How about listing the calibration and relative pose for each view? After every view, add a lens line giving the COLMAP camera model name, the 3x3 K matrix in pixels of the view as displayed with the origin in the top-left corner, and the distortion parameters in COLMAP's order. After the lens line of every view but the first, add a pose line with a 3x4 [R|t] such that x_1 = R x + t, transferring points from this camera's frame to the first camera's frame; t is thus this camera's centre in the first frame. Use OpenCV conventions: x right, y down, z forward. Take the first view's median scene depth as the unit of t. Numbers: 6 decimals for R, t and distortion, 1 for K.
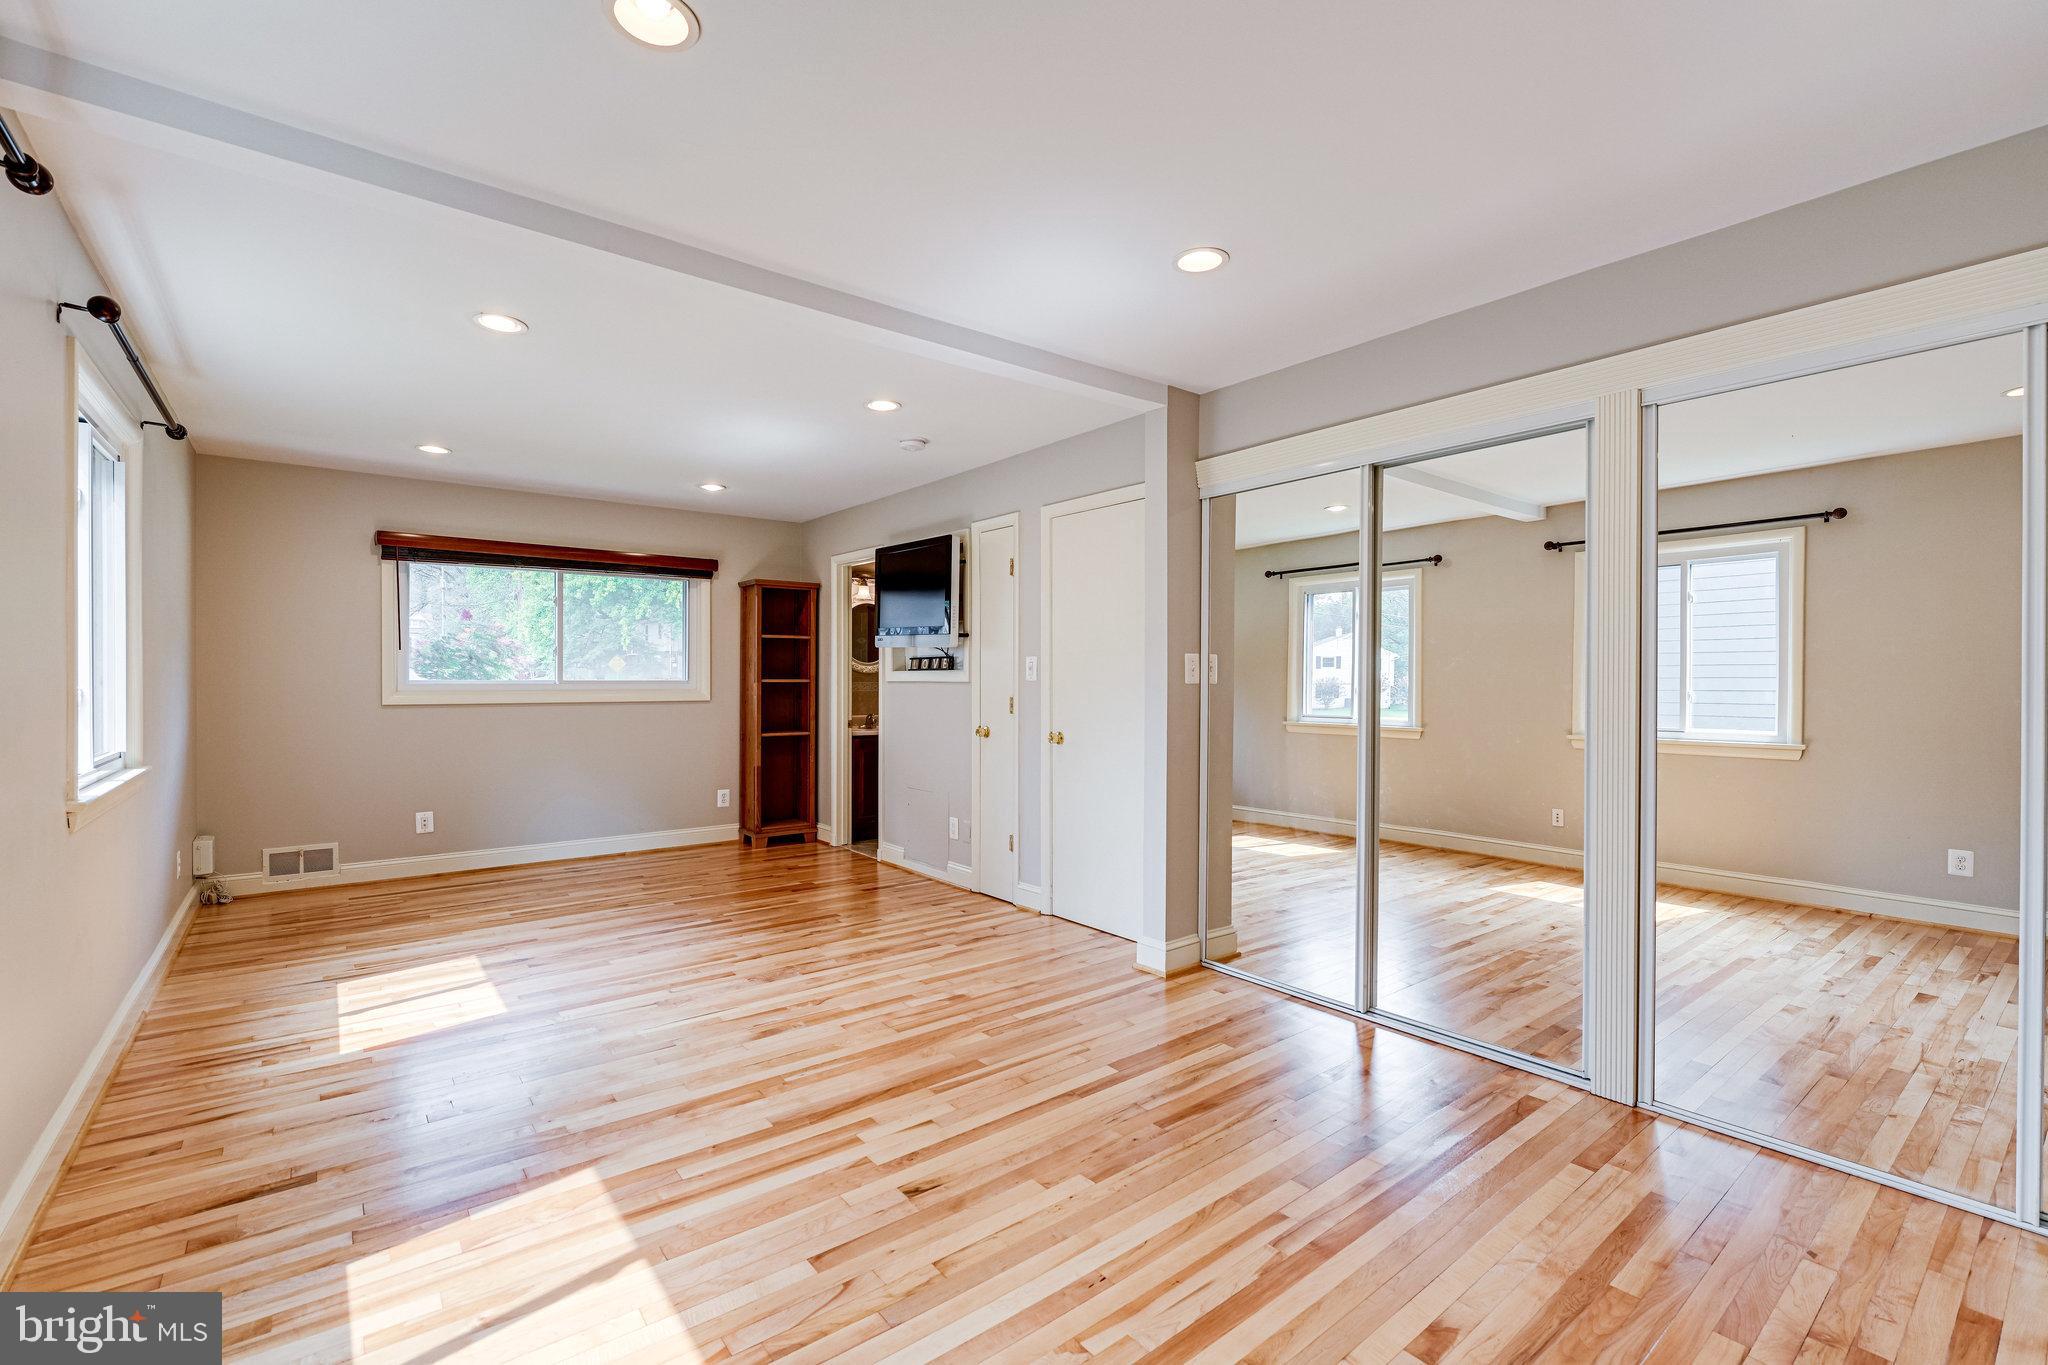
lens RADIAL K [[888.1, 0, 1017.7], [0, 888.1, 682.8], [0, 0, 1]] dist [-0.007641, 0.000891]
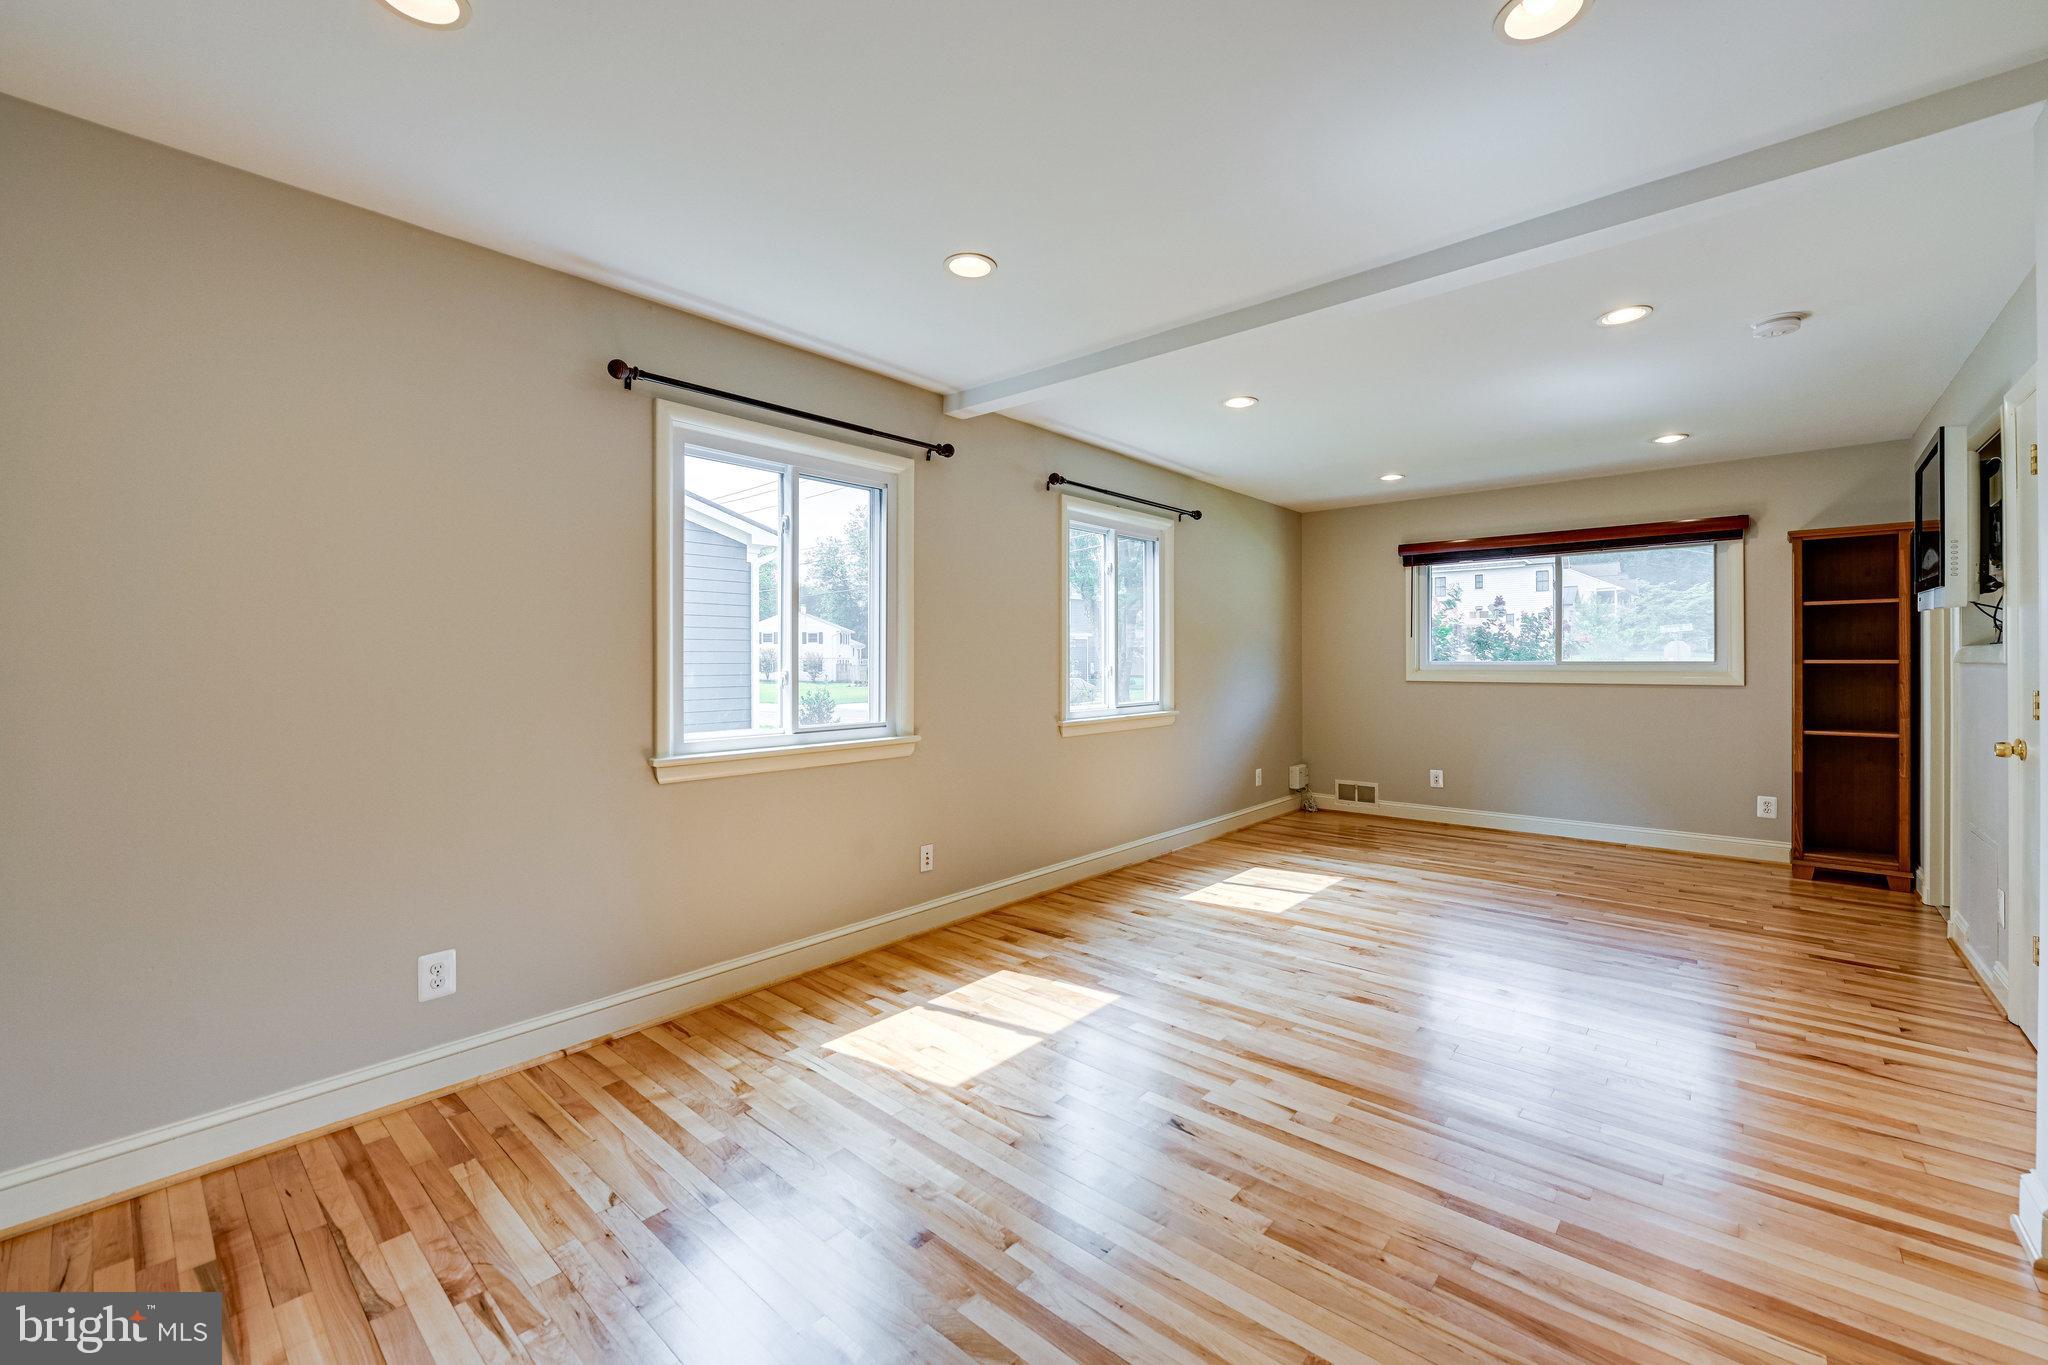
lens RADIAL K [[808.0, 0, 1019.7], [0, 808.0, 668.4], [0, 0, 1]] dist [0.000816, -0.001077]
pose [[0.191869, 0.008298, -0.981386, 0.358162], [-0.001287, 0.999966, 0.008204, -0.002236], [0.981420, -0.000310, 0.191873, 0.262763]]
